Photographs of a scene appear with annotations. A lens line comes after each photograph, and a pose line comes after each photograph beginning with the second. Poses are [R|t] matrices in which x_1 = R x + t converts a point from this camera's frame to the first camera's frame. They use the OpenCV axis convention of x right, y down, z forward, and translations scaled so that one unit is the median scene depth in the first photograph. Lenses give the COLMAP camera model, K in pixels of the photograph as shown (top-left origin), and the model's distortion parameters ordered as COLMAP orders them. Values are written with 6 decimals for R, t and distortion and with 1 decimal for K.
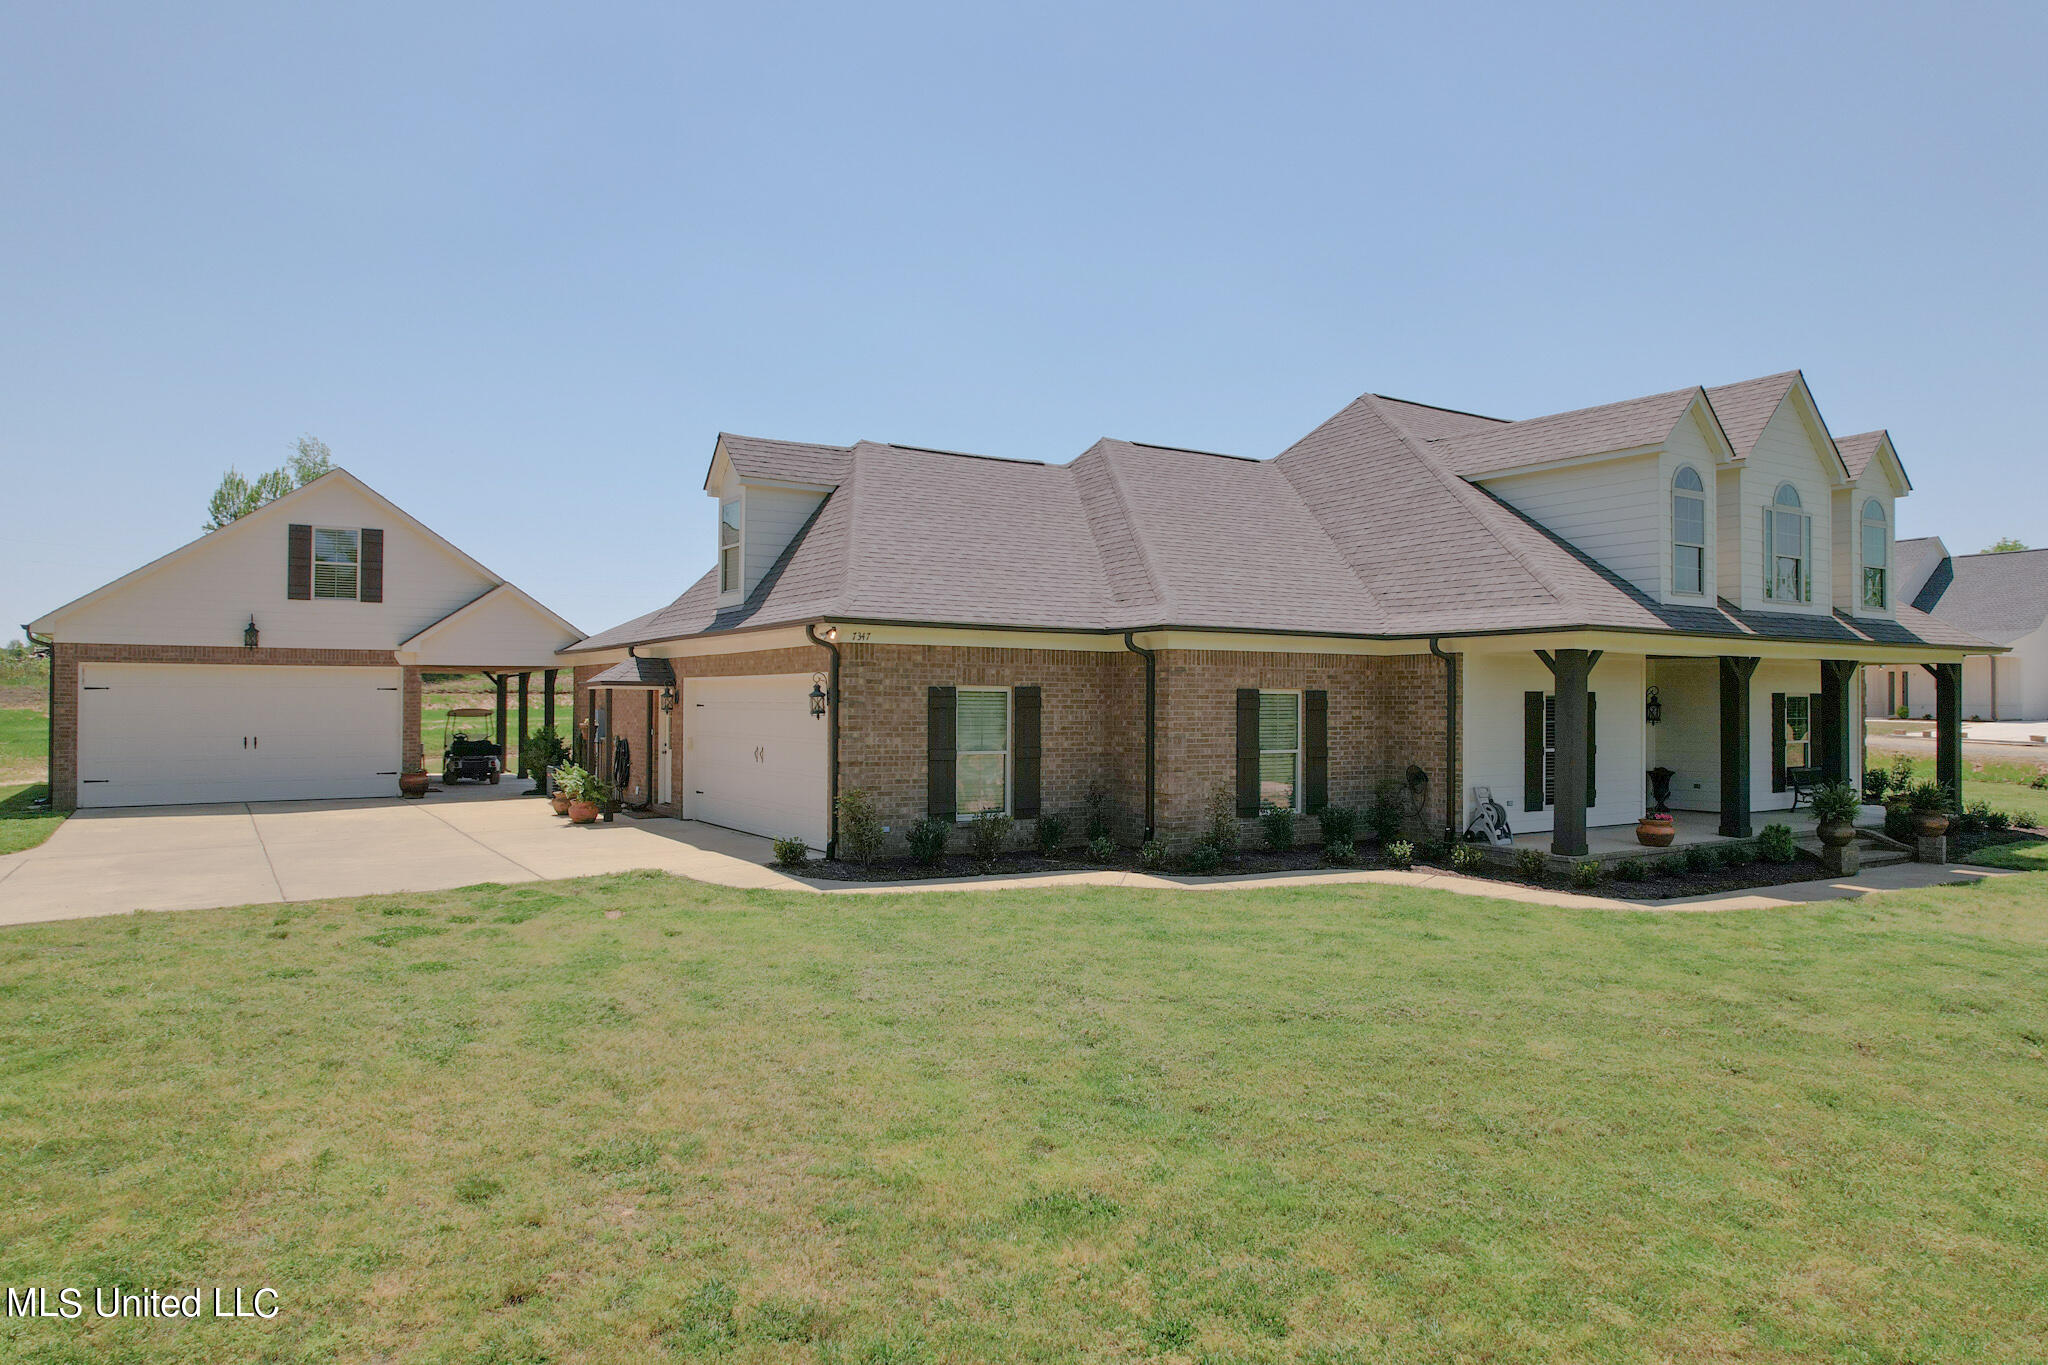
lens RADIAL K [[1322.0, 0, 1024.0], [0, 1322.0, 682.5], [0, 0, 1]] dist [-0.041492, 0.001589]
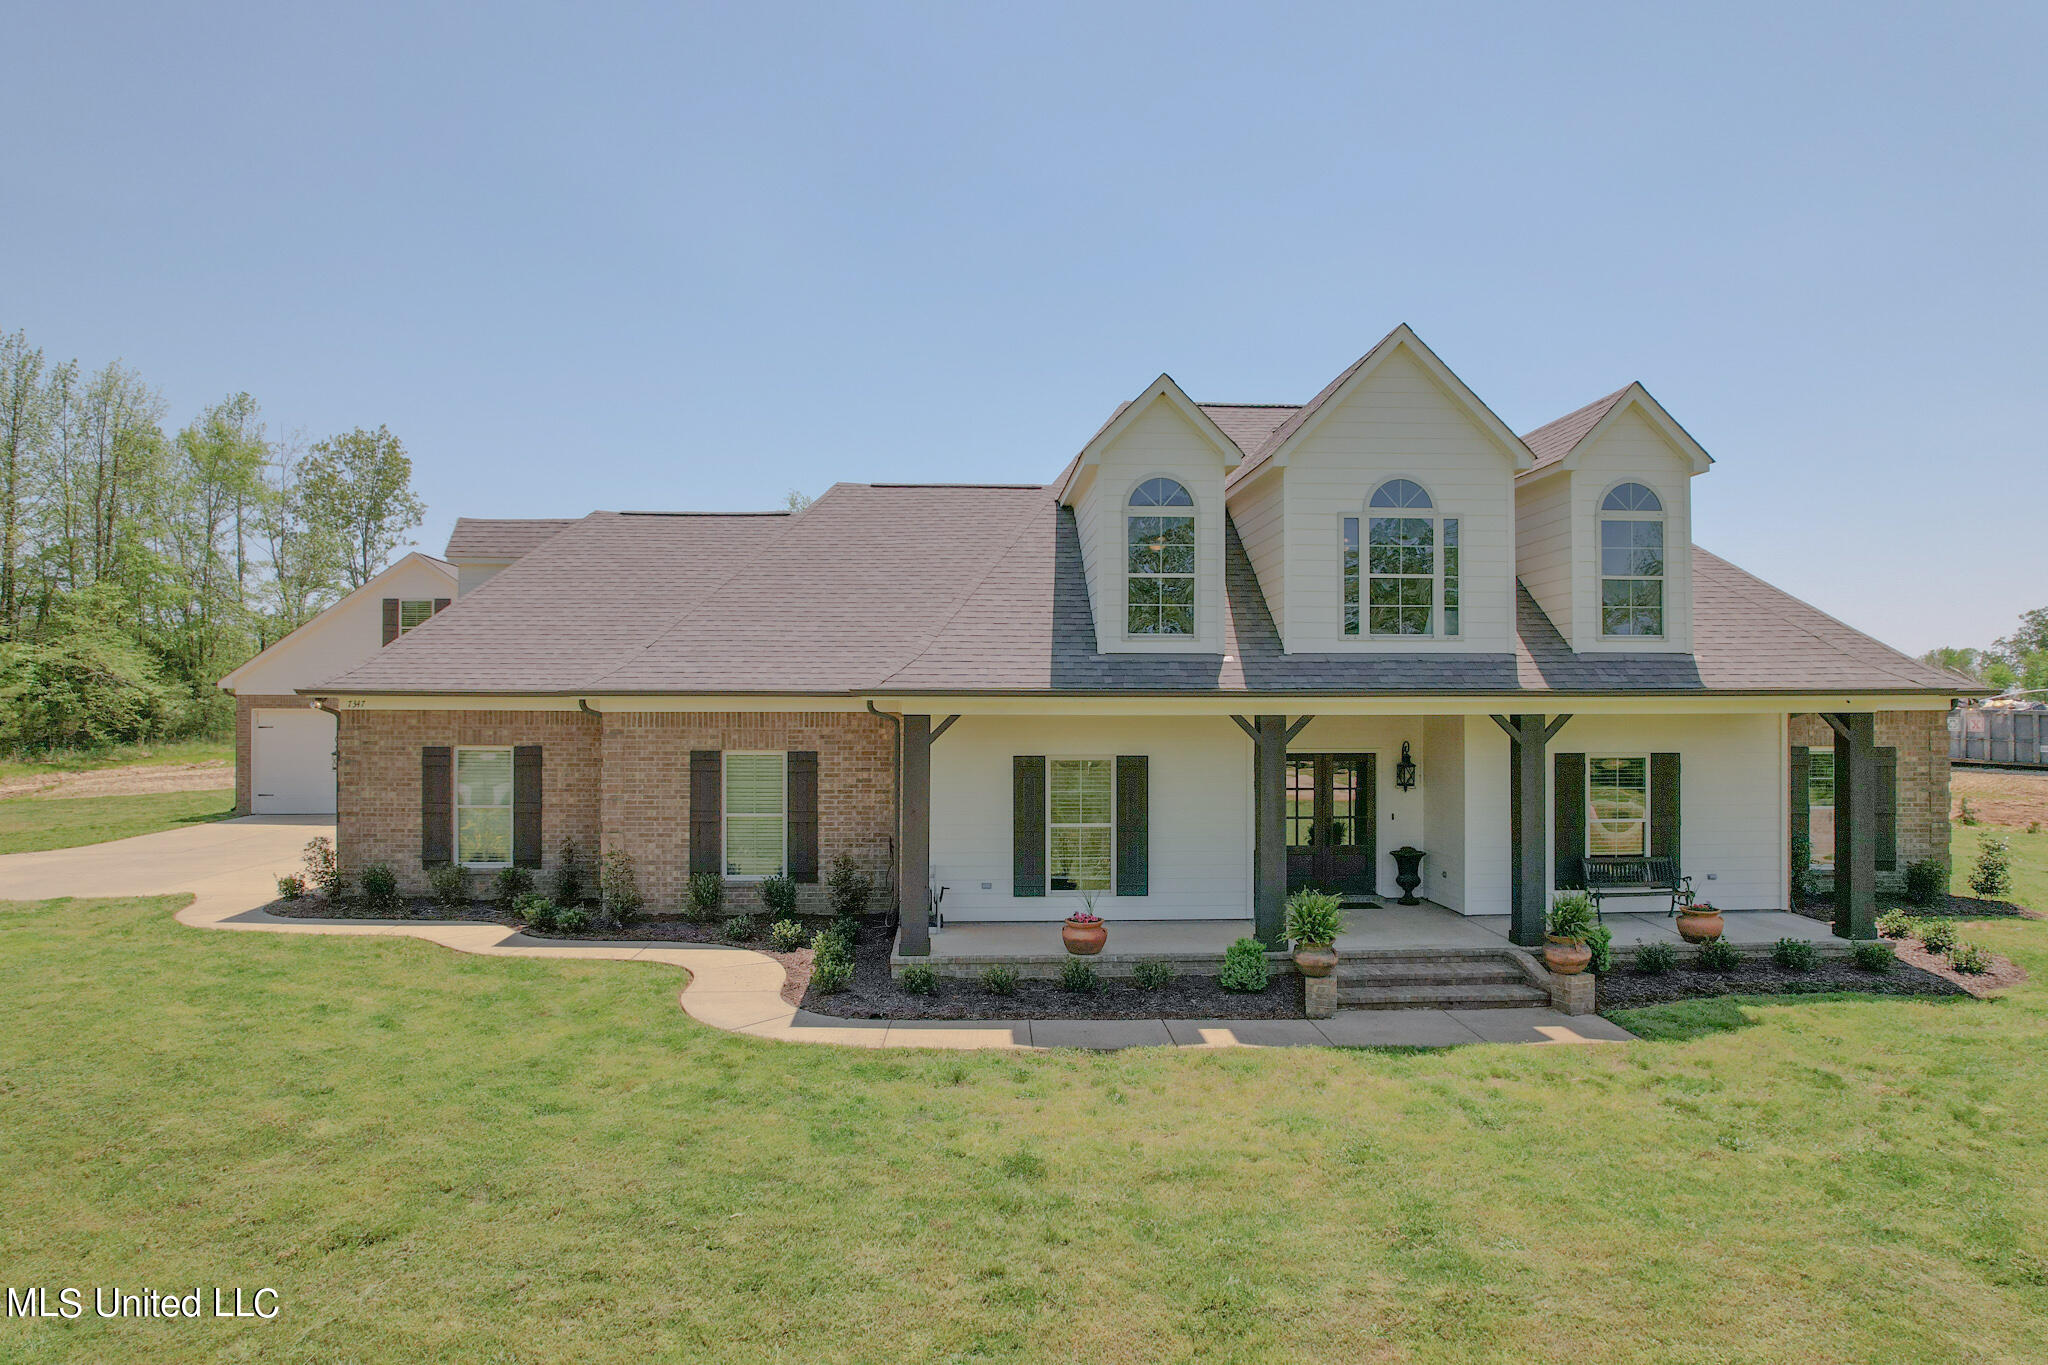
lens RADIAL K [[1322.0, 0, 1024.0], [0, 1322.0, 682.5], [0, 0, 1]] dist [-0.041492, 0.001589]
pose [[0.869193, -0.009174, -0.494387, 0.872150], [0.009491, 0.999953, -0.001869, -0.042182], [0.494381, -0.003067, 0.869240, 0.270612]]
